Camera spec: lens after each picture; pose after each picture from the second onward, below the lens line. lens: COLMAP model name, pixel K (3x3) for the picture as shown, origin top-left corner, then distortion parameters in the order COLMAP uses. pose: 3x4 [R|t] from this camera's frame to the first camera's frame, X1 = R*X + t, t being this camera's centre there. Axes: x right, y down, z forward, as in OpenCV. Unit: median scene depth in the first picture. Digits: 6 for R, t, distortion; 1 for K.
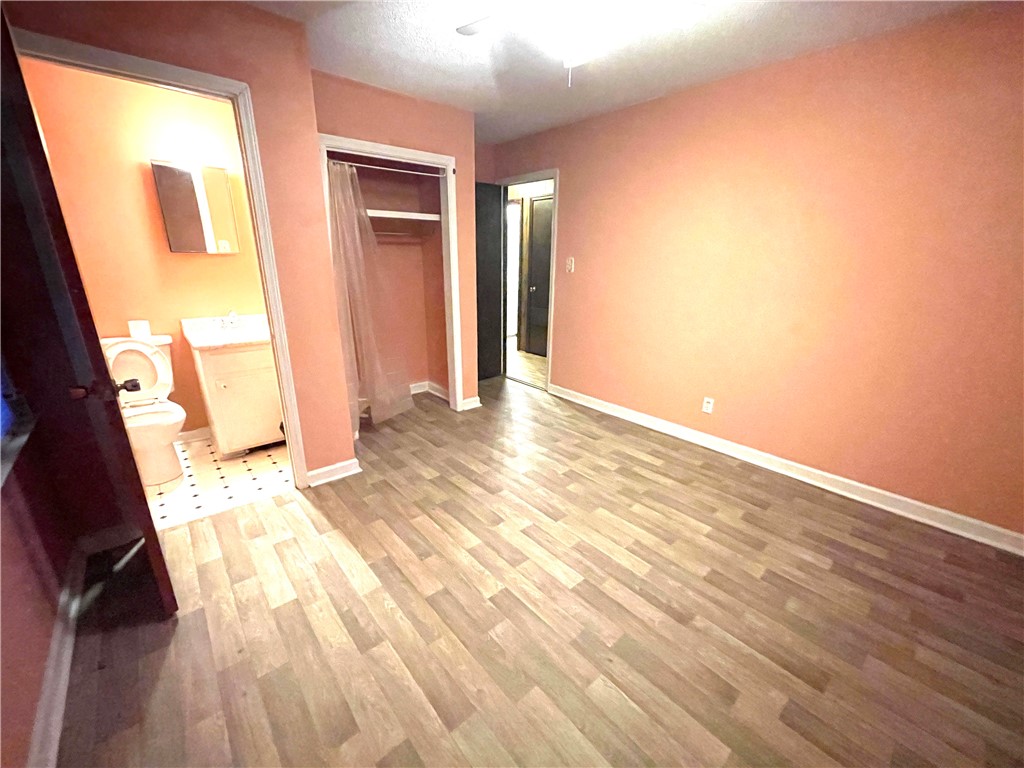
lens RADIAL K [[413.8, 0, 512.7], [0, 413.8, 386.9], [0, 0, 1]] dist [0.000772, 0.000143]
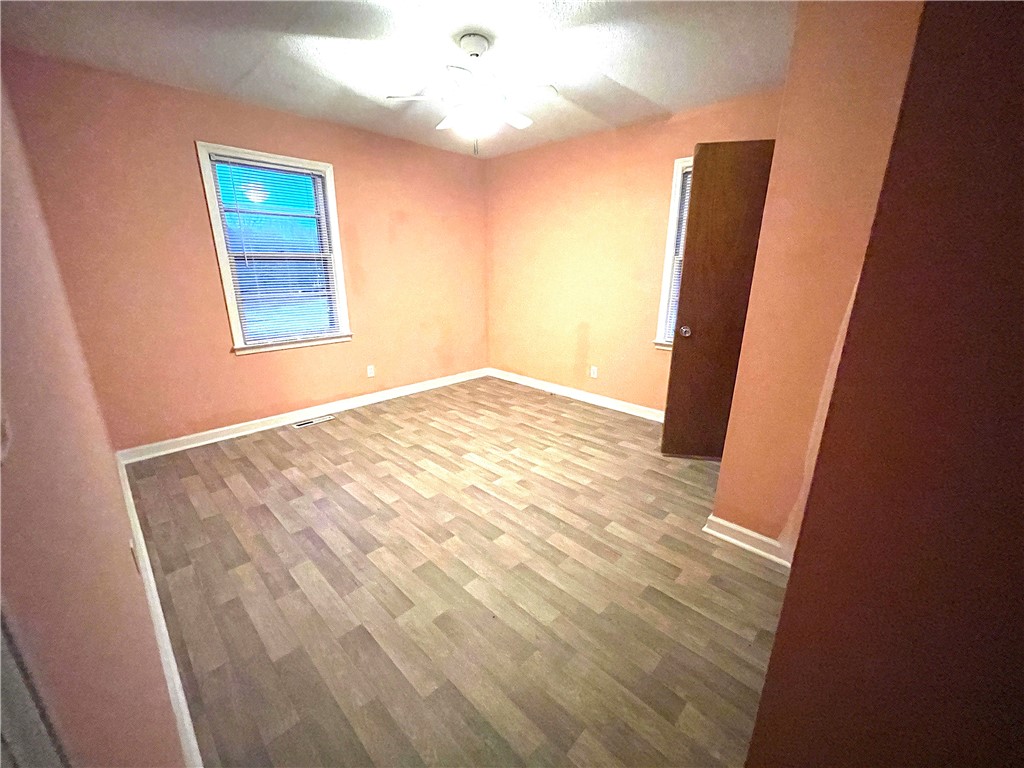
lens RADIAL K [[413.8, 0, 516.6], [0, 413.8, 385.3], [0, 0, 1]] dist [0.000772, 0.000143]
pose [[-0.995656, 0.007431, -0.092811, 0.087558], [-0.045582, 0.830286, 0.555471, -0.575220], [0.081187, 0.557288, -0.826341, 1.829320]]
